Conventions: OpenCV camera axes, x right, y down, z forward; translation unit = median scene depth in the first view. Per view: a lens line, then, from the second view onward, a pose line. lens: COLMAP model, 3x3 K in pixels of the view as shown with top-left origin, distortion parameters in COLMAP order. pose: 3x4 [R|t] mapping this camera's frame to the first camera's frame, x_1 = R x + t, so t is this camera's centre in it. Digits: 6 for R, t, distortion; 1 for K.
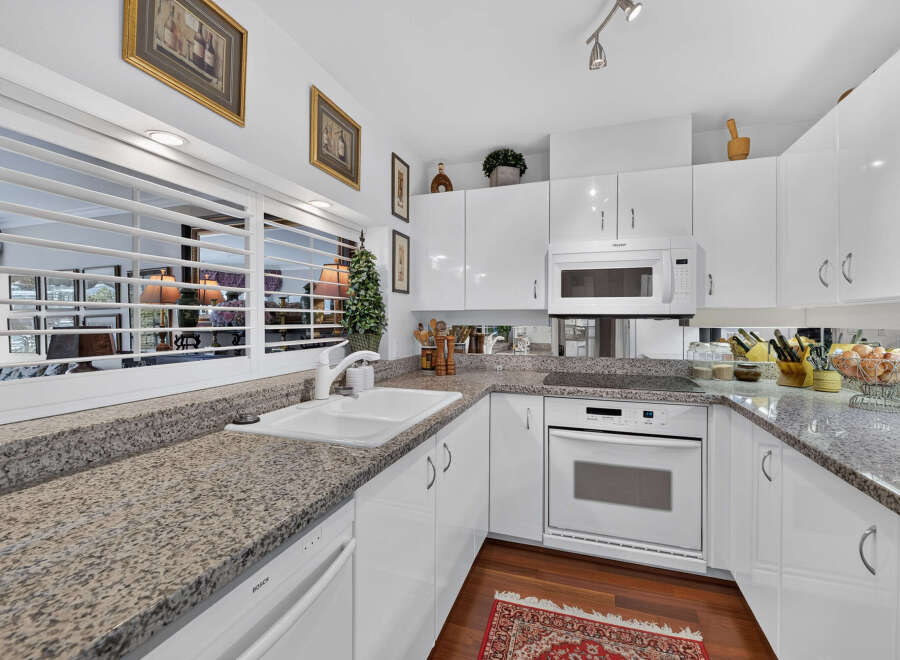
lens RADIAL K [[414.3, 0, 444.9], [0, 414.3, 318.0], [0, 0, 1]] dist [-0.000732, -0.003668]
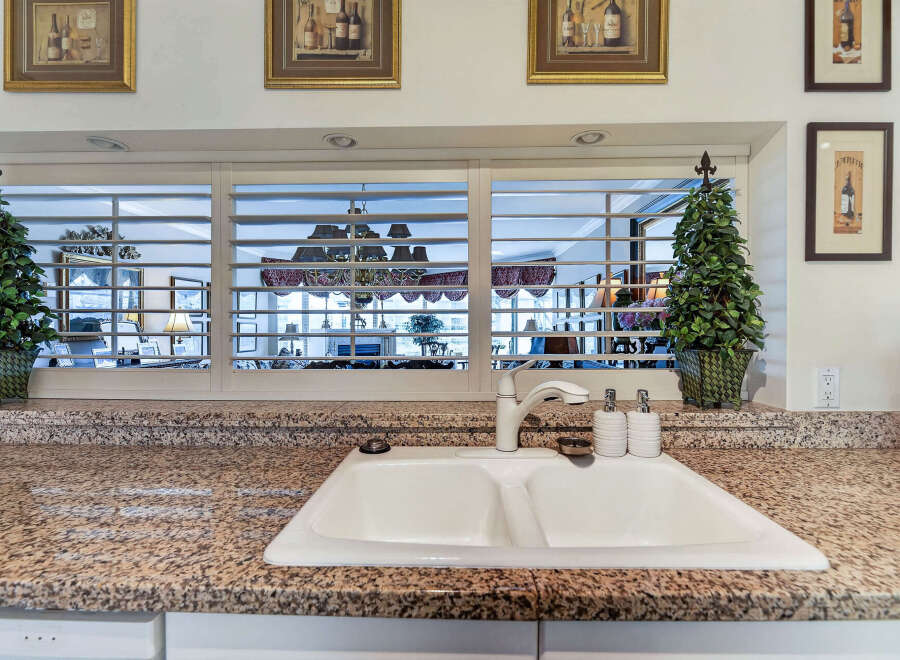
lens RADIAL K [[414.3, 0, 452.4], [0, 414.3, 330.4], [0, 0, 1]] dist [-0.000732, -0.003668]
pose [[0.309493, 0.000585, -0.950901, 0.218648], [0.007177, 0.999970, 0.002951, 0.010553], [0.950875, -0.007738, 0.309480, 0.579500]]
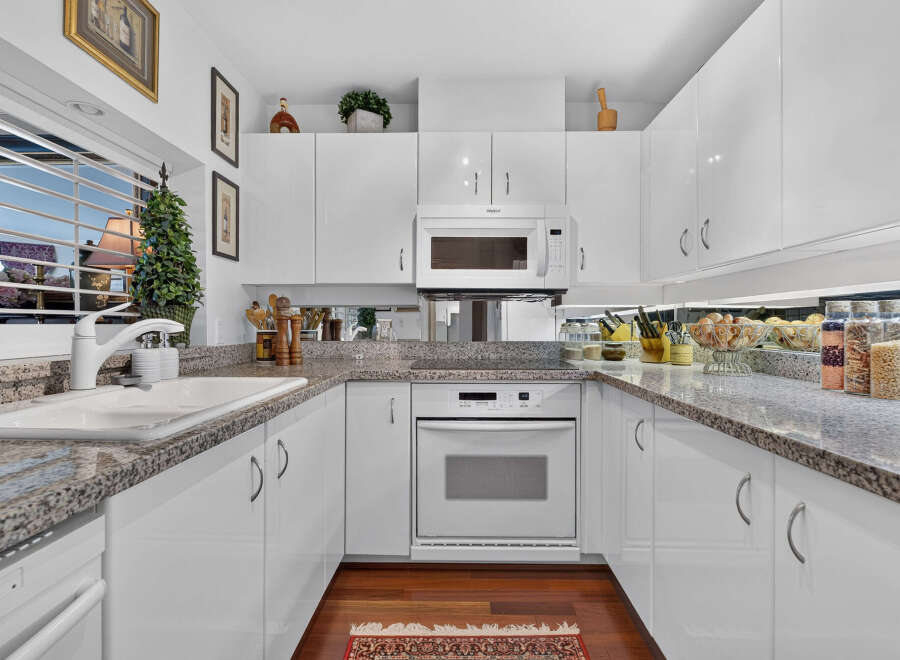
lens RADIAL K [[460.1, 0, 452.0], [0, 460.1, 325.9], [0, 0, 1]] dist [0.002359, -0.004166]
pose [[0.949560, -0.001778, 0.313582, 0.026366], [-0.000199, 0.999980, 0.006274, 0.070818], [-0.313587, -0.006020, 0.949540, 0.092718]]
